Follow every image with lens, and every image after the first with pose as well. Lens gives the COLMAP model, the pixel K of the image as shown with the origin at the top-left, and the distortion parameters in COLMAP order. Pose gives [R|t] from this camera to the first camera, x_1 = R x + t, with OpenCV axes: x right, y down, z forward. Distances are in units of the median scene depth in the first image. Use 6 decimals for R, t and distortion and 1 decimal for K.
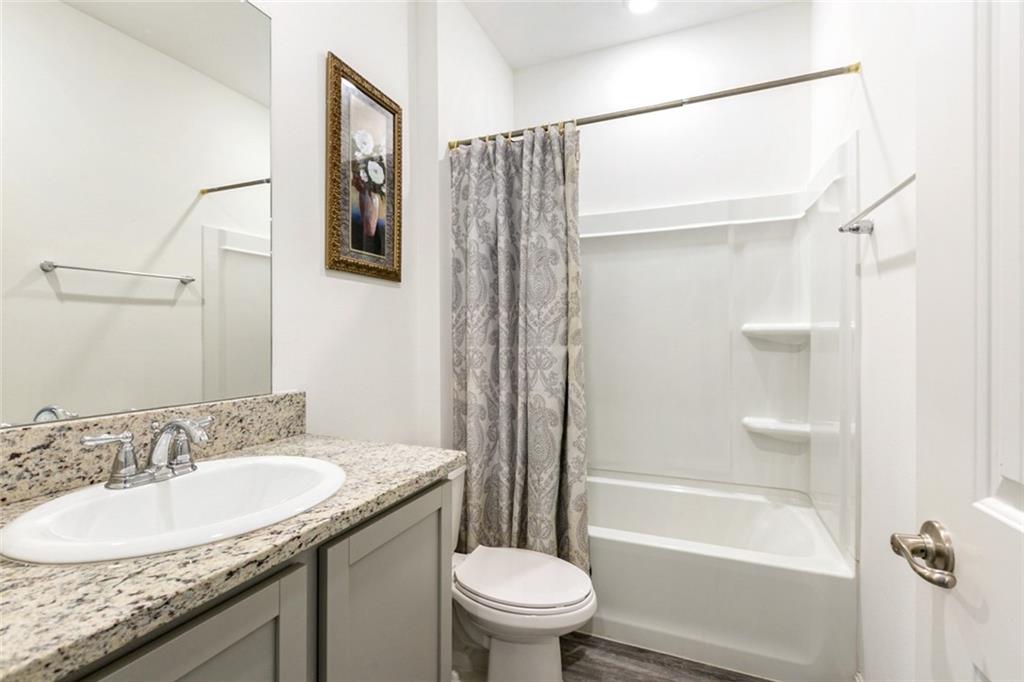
lens RADIAL K [[473.1, 0, 512.0], [0, 473.1, 341.0], [0, 0, 1]] dist [0.000029, 0.000037]
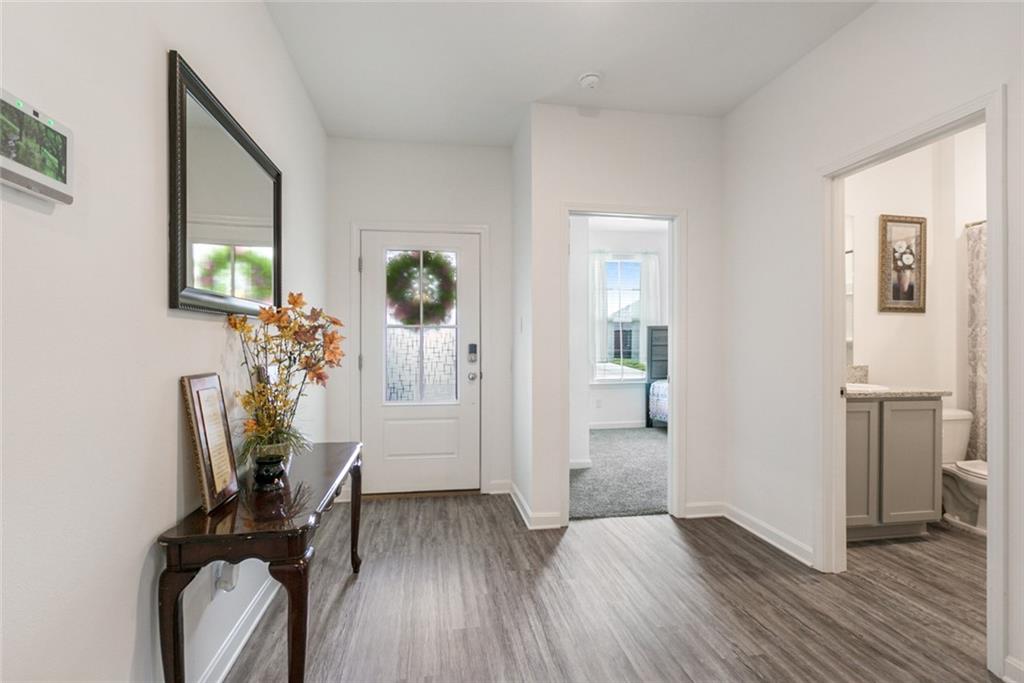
lens RADIAL K [[466.8, 0, 512.0], [0, 466.8, 341.5], [0, 0, 1]] dist [0.002859, -0.000177]
pose [[0.532466, -0.001685, -0.846450, 0.475617], [-0.013548, 0.999853, -0.010512, 0.029295], [0.846343, 0.017065, 0.532365, -1.406349]]
